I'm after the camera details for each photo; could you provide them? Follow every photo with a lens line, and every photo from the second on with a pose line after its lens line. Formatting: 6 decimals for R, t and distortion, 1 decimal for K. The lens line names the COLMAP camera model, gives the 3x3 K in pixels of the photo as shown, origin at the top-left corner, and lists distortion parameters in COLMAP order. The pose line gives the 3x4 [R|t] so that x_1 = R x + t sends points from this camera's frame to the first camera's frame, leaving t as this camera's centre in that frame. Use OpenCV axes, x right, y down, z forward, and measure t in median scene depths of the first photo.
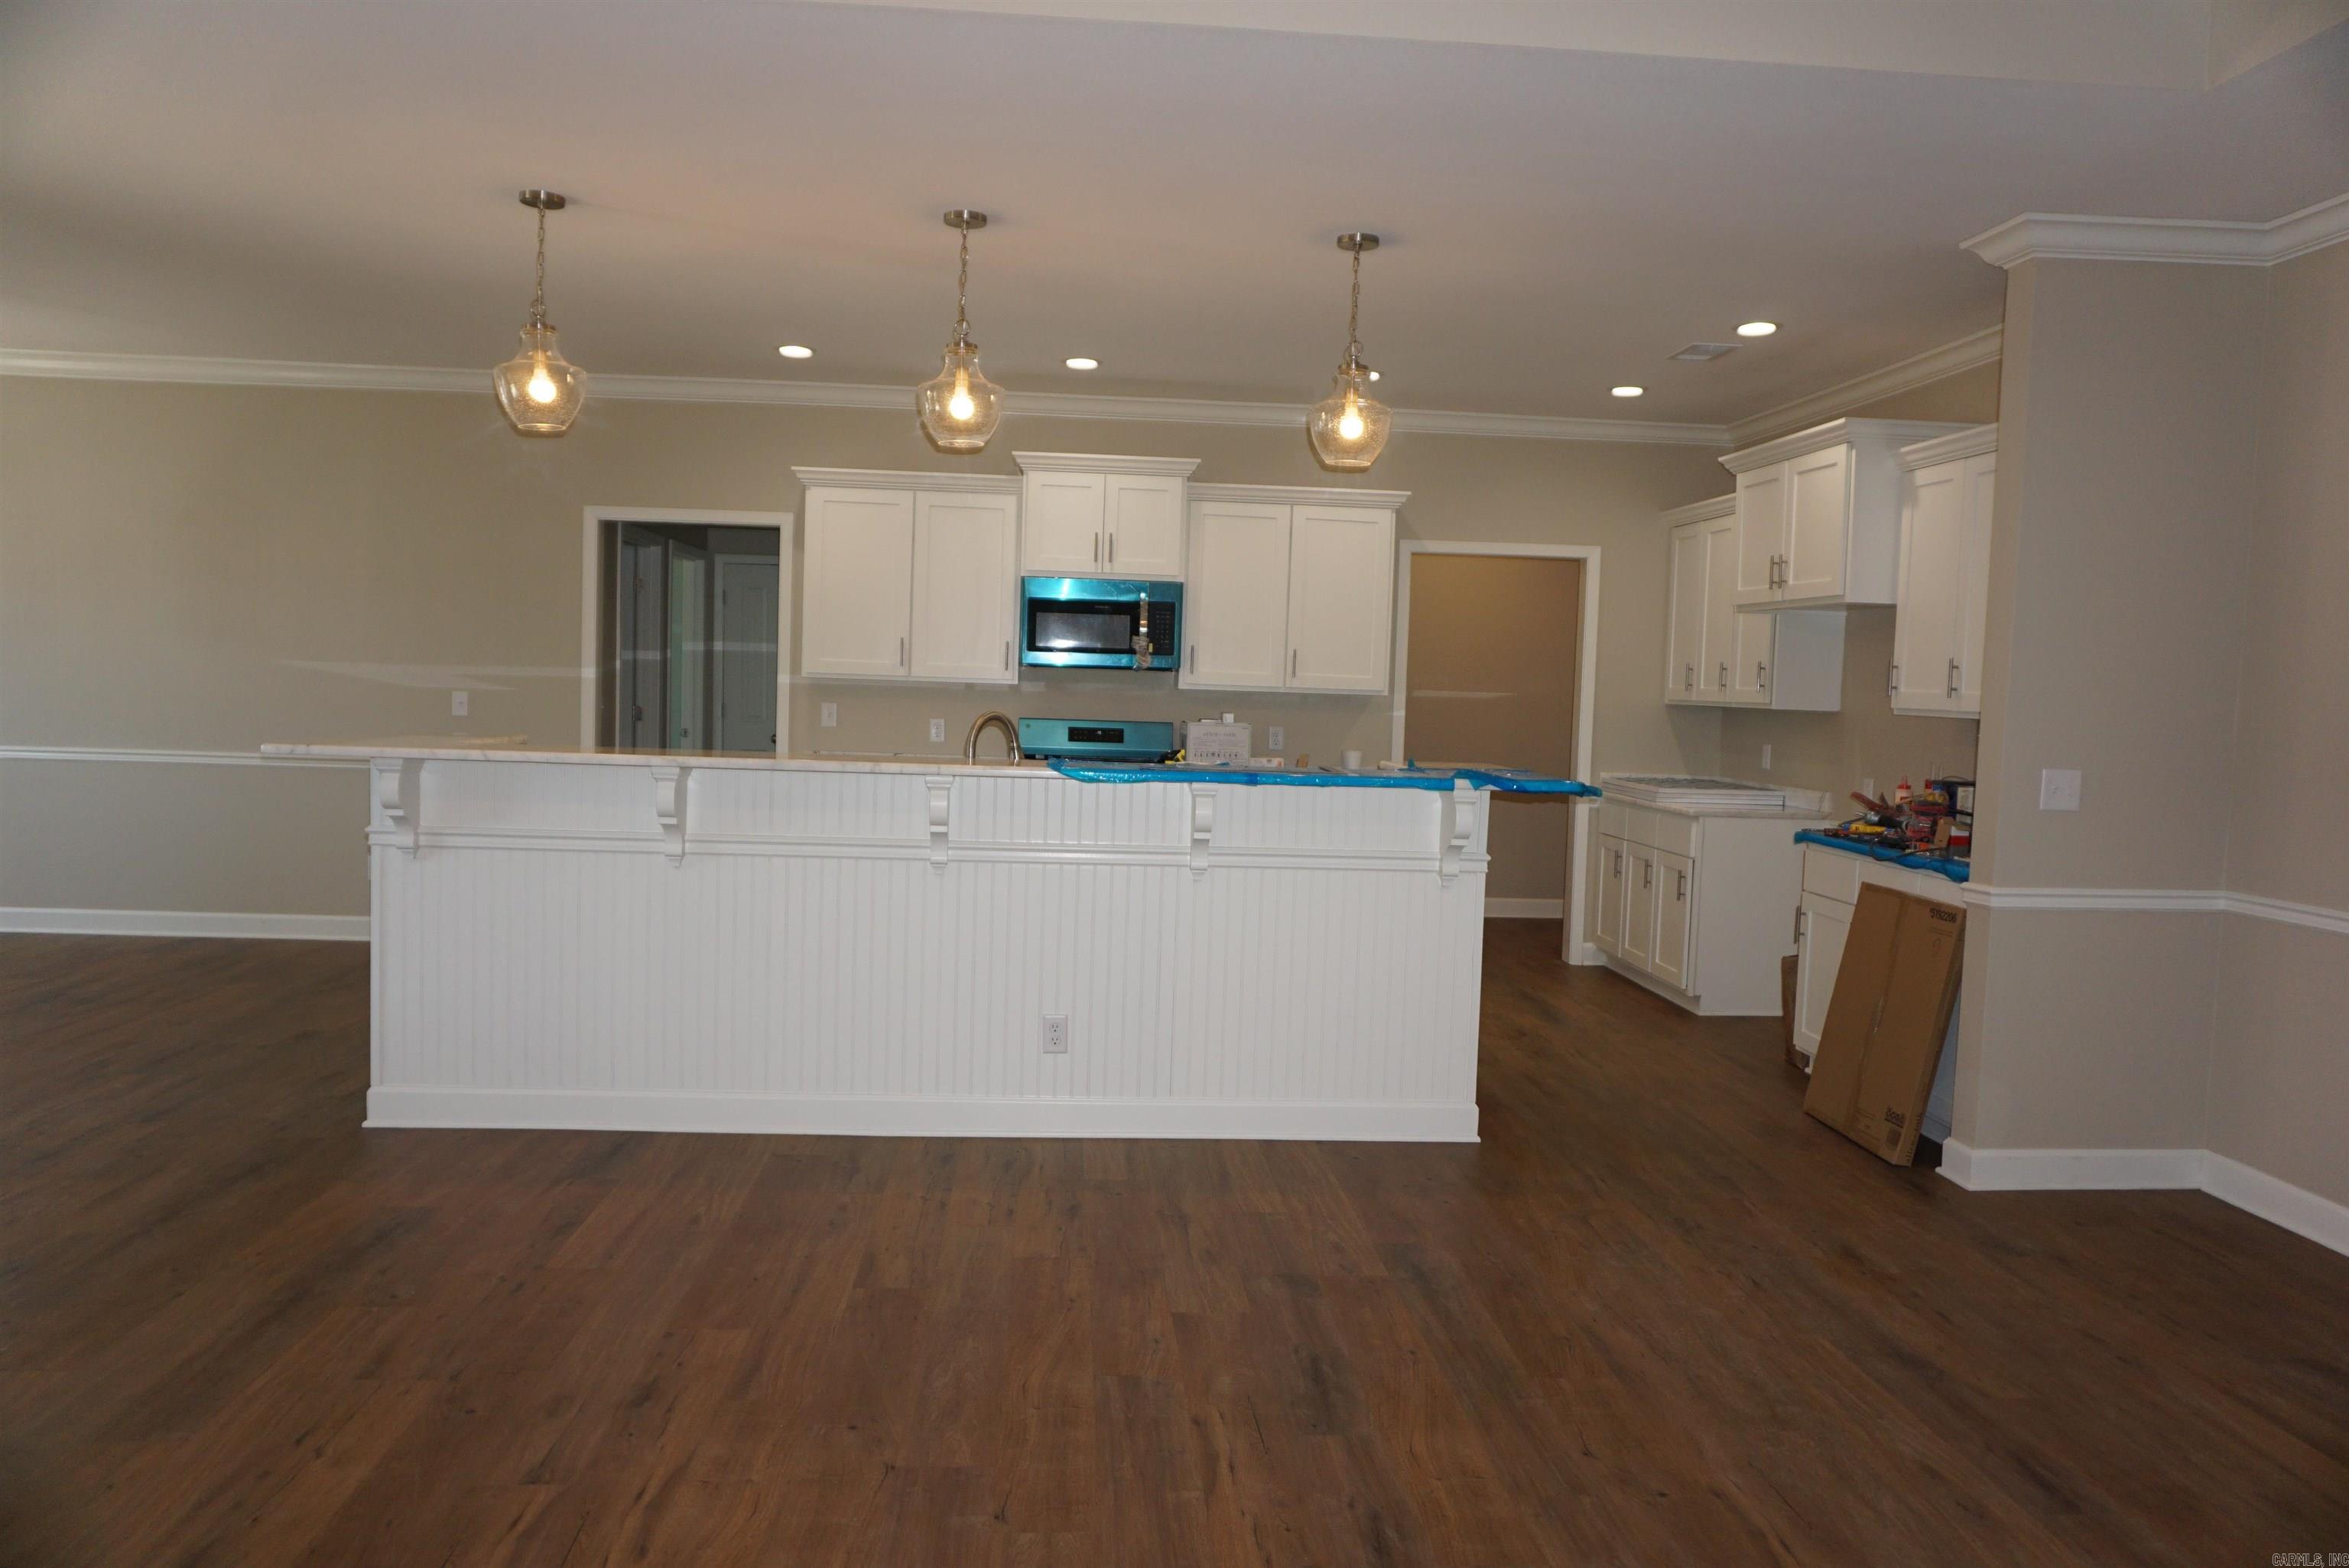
lens RADIAL K [[1561.6, 0, 1170.6], [0, 1561.6, 778.9], [0, 0, 1]] dist [-0.053152, 0.034934]
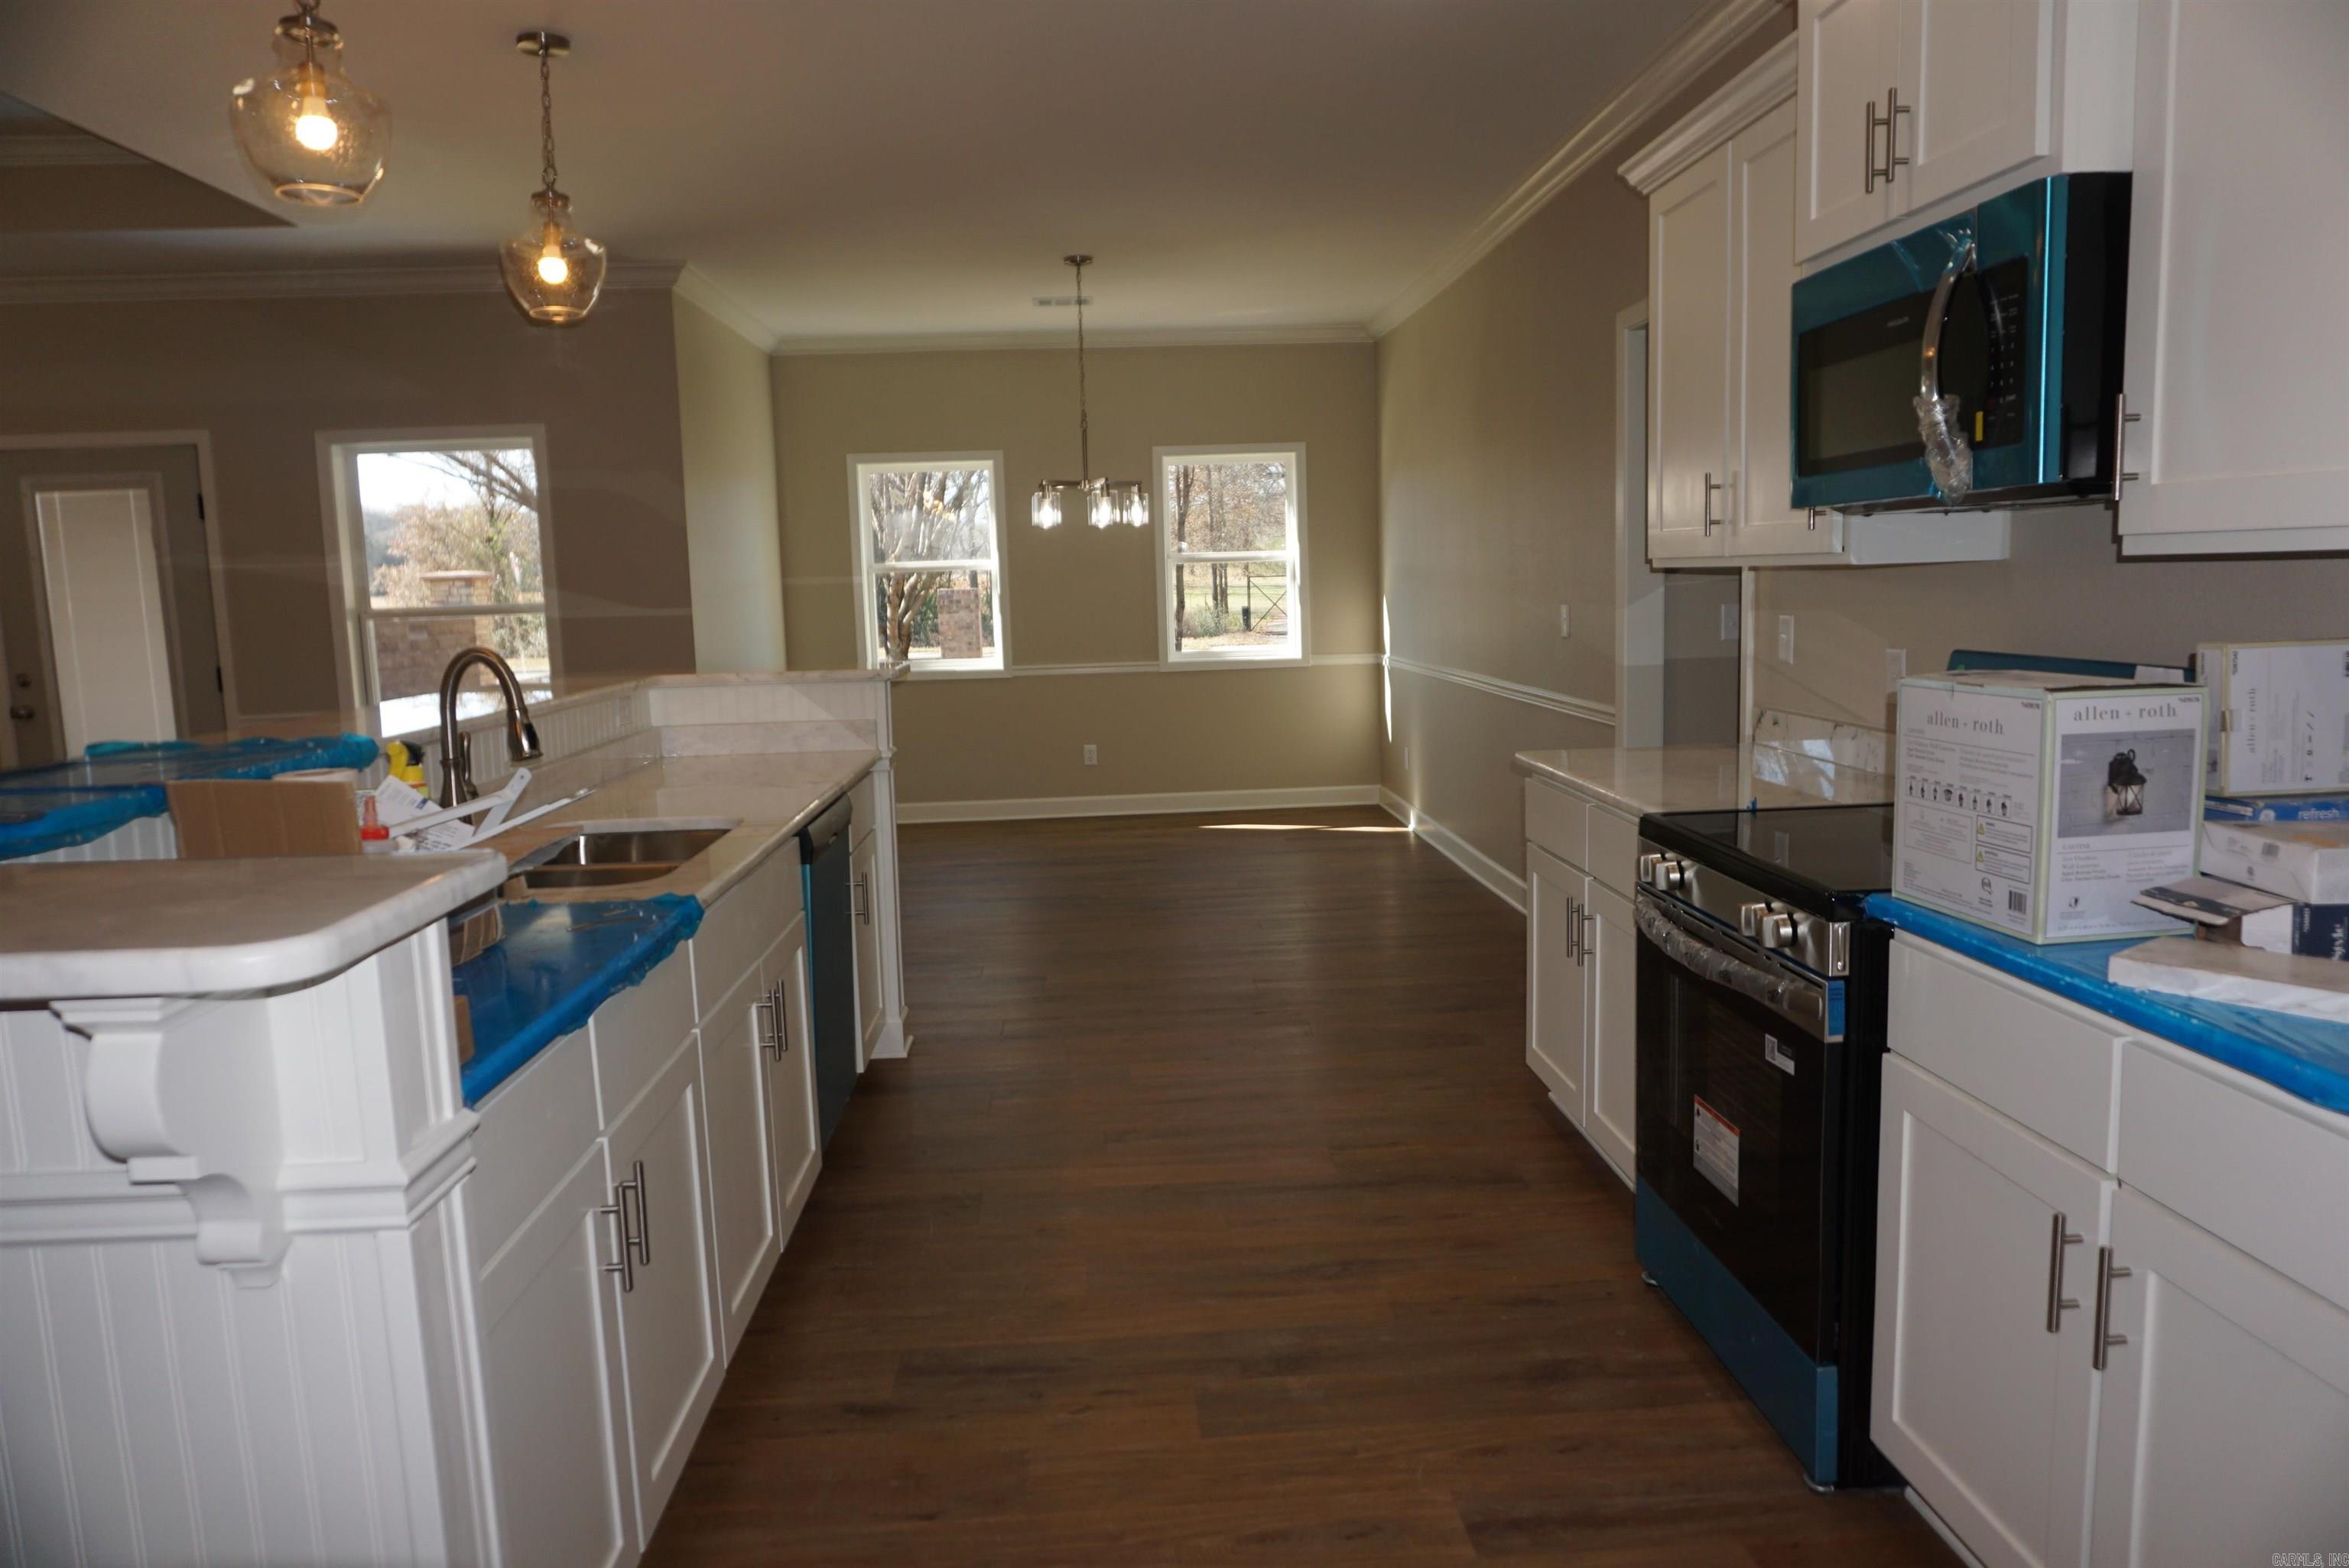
lens RADIAL K [[1561.6, 0, 1175.1], [0, 1561.6, 787.6], [0, 0, 1]] dist [-0.053152, 0.034934]
pose [[-0.016562, 0.097508, -0.995097, 0.448049], [-0.034811, 0.994574, 0.098037, -0.057281], [0.999257, 0.036264, -0.013078, 1.295487]]
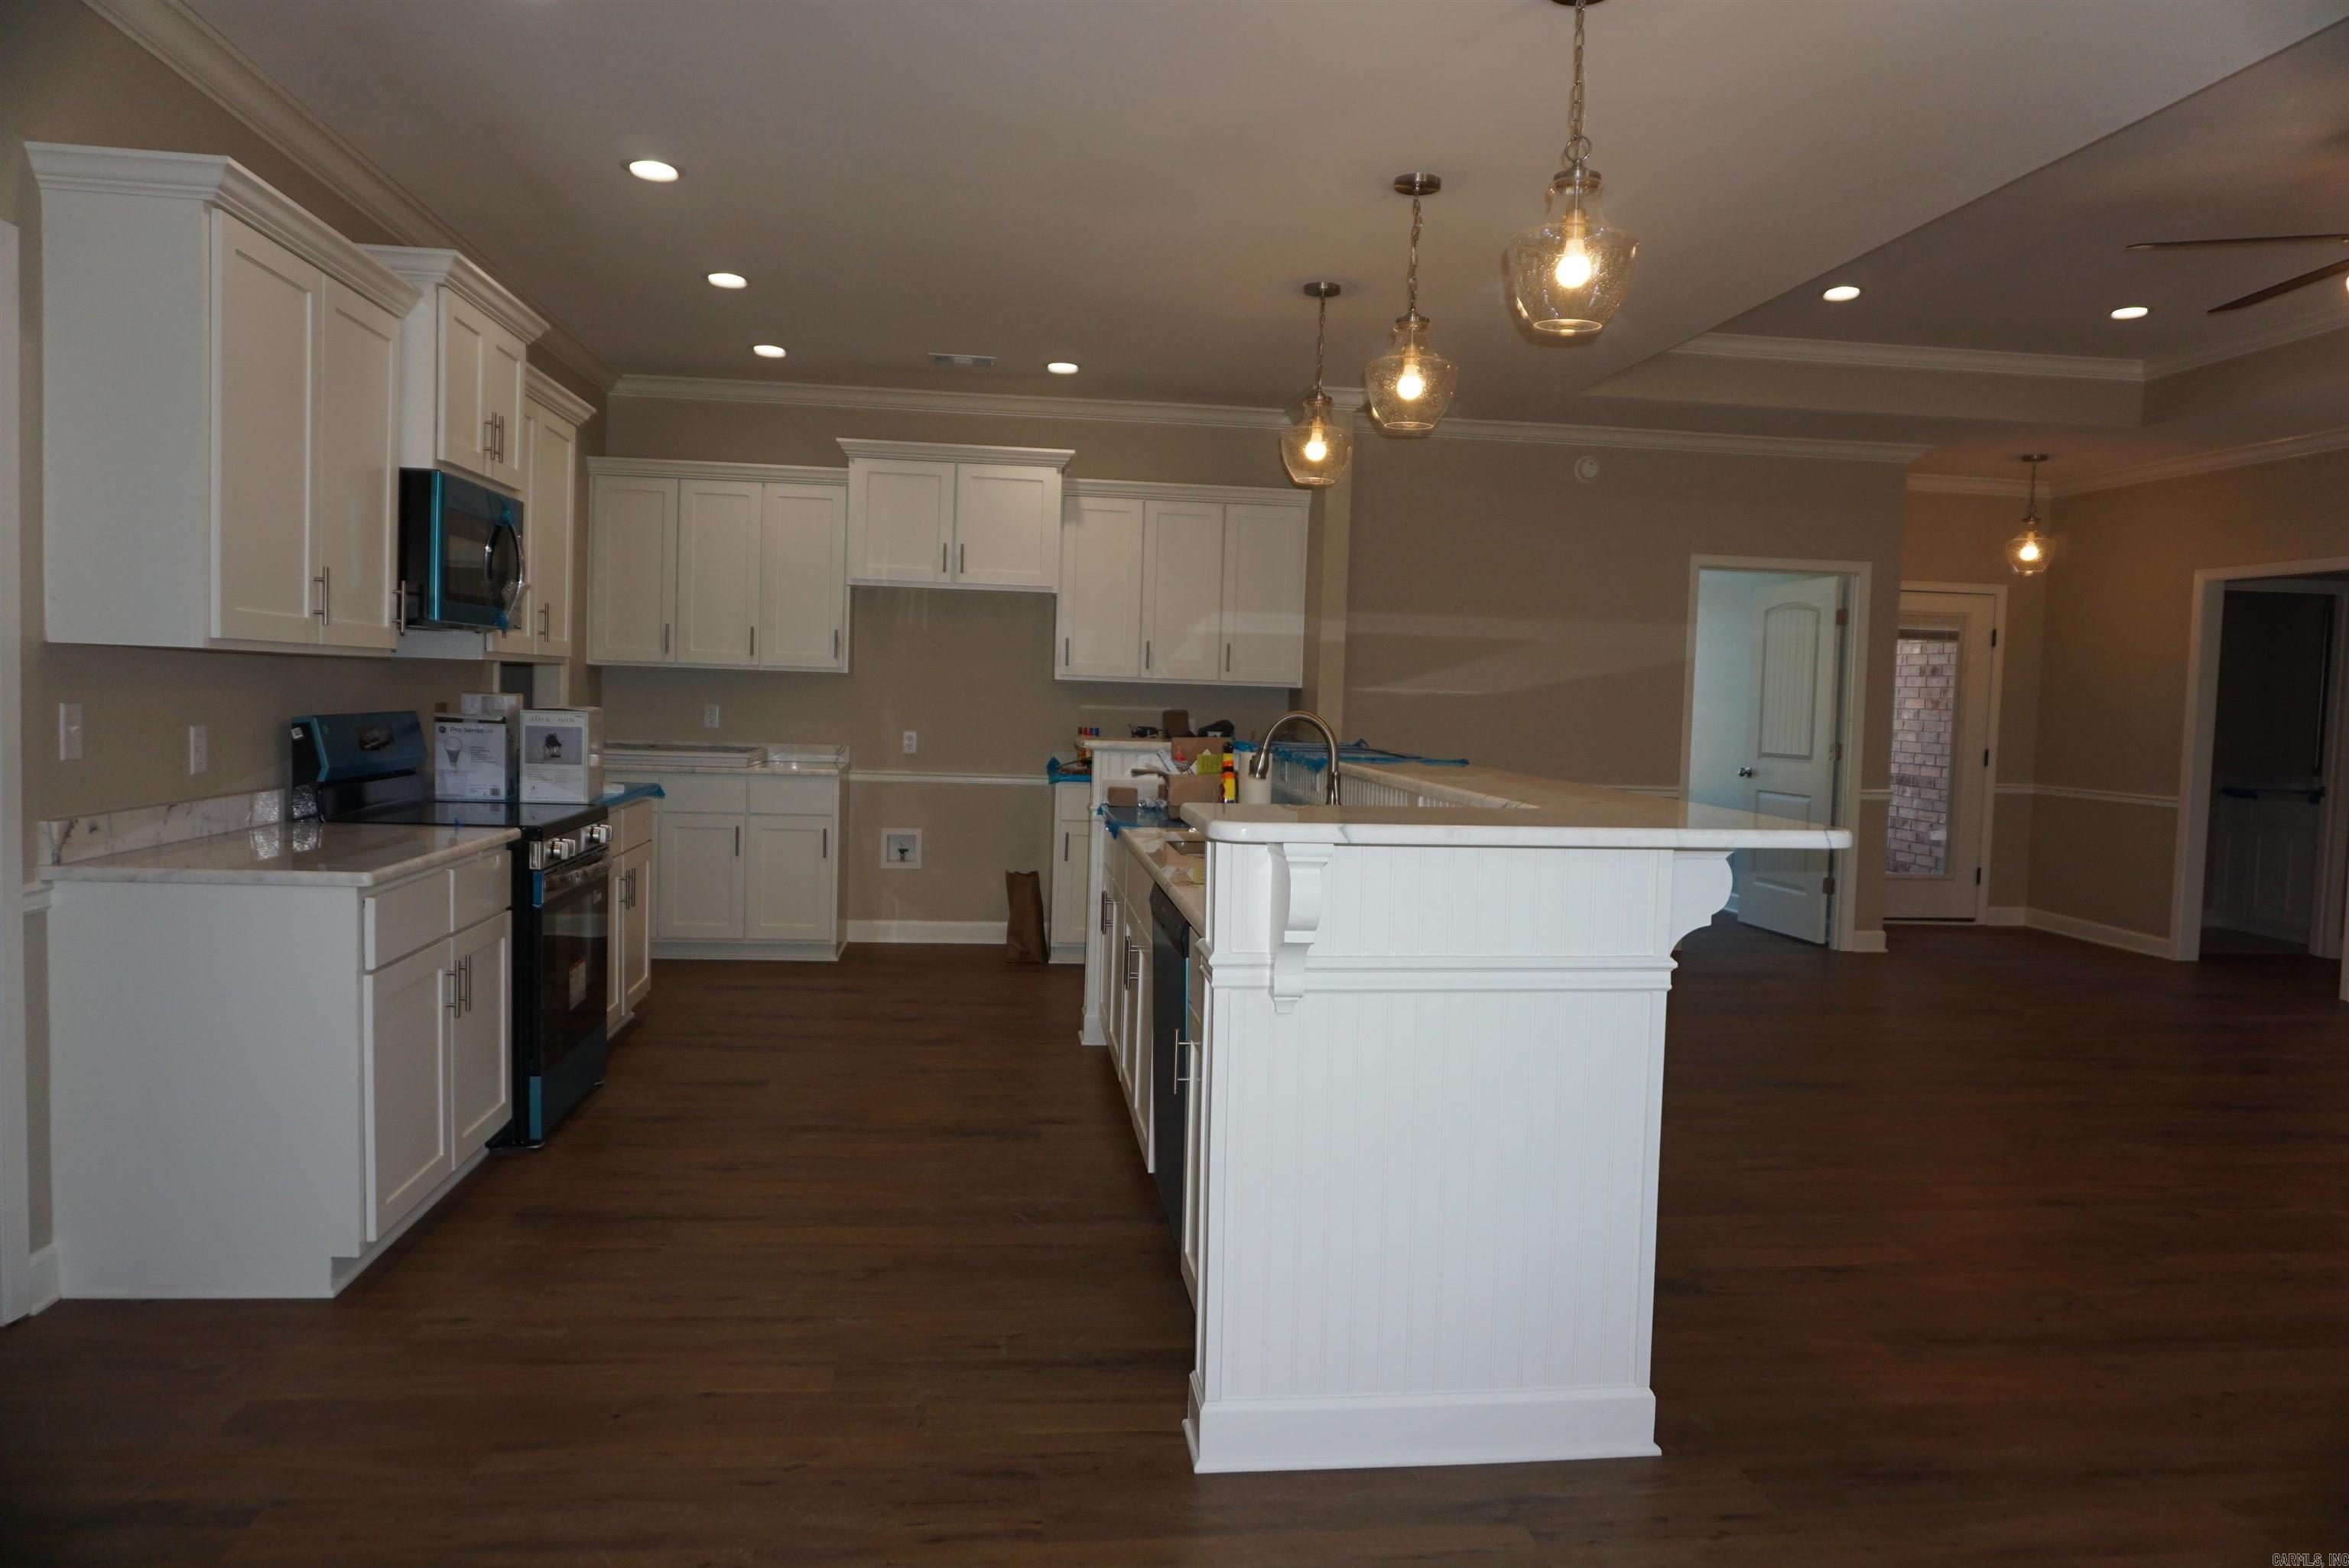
lens RADIAL K [[1561.6, 0, 1170.1], [0, 1561.6, 794.7], [0, 0, 1]] dist [-0.053152, 0.034934]
pose [[-0.046097, -0.100580, 0.993861, -1.032023], [0.031605, 0.994273, 0.102087, -0.091750], [-0.998437, 0.036117, -0.042654, 1.148306]]
